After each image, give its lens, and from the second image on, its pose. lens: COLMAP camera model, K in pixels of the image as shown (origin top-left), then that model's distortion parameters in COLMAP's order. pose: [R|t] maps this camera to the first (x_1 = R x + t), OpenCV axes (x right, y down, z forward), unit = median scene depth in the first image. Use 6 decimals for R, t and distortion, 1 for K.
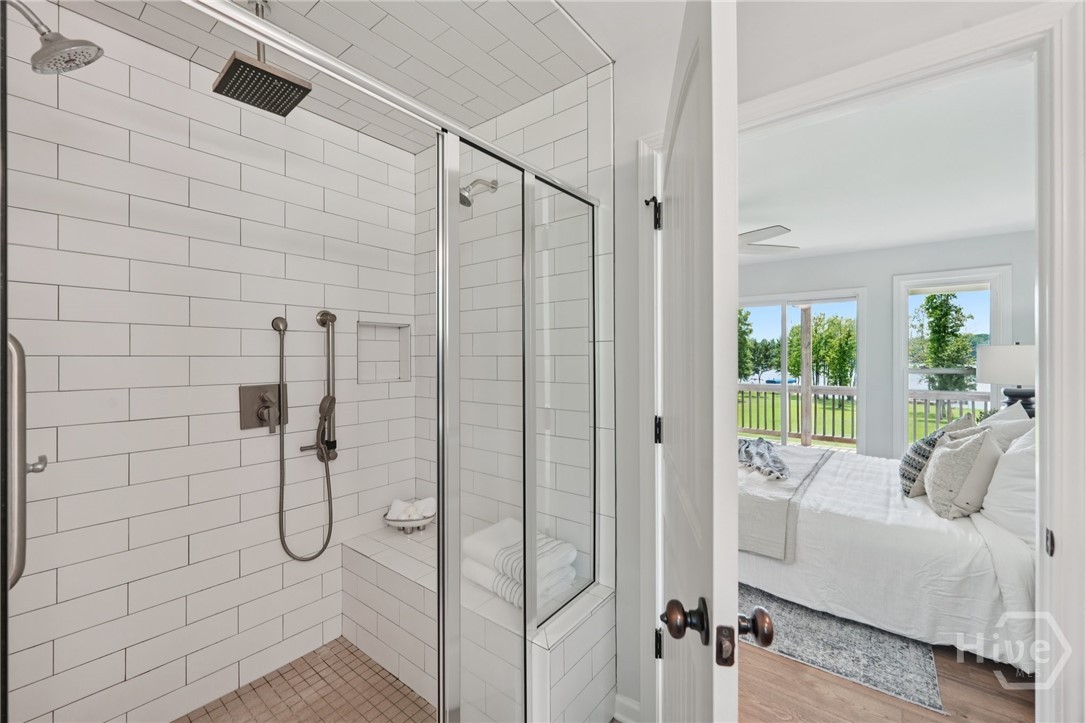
lens RADIAL K [[443.1, 0, 544.8], [0, 443.1, 357.5], [0, 0, 1]] dist [-0.002019, -0.000902]
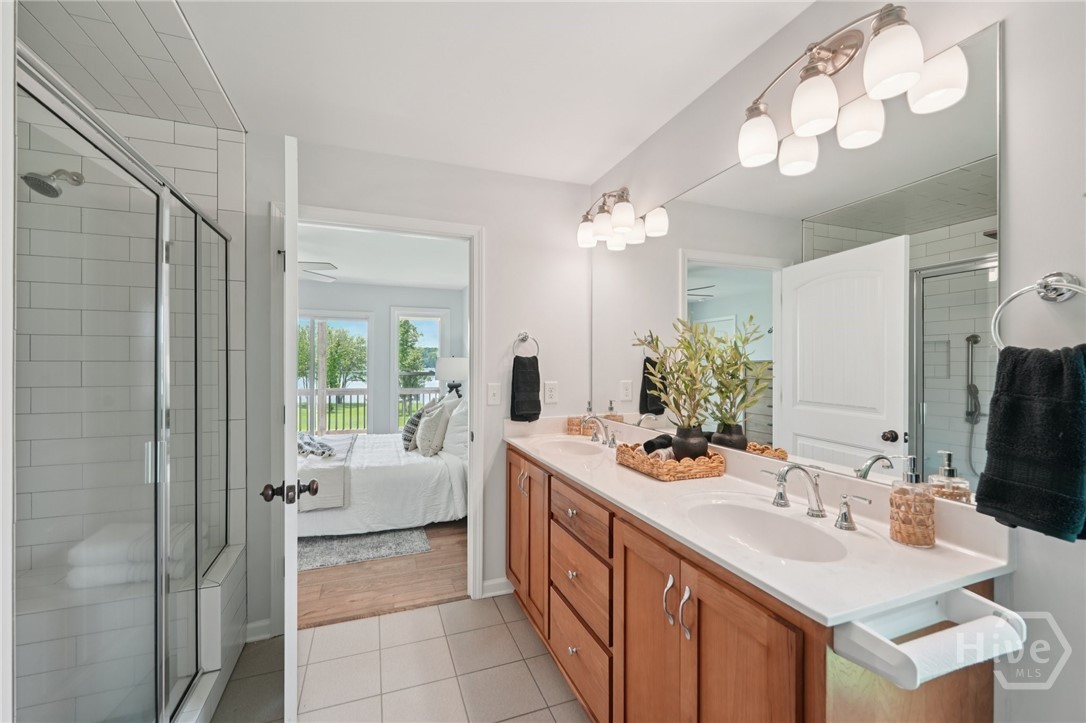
lens RADIAL K [[443.1, 0, 544.8], [0, 443.1, 357.5], [0, 0, 1]] dist [-0.002019, -0.000902]
pose [[0.507480, 0.016732, 0.861501, -0.368094], [-0.002939, 0.999839, -0.017688, 0.002478], [-0.861659, 0.006444, 0.507447, -0.286277]]
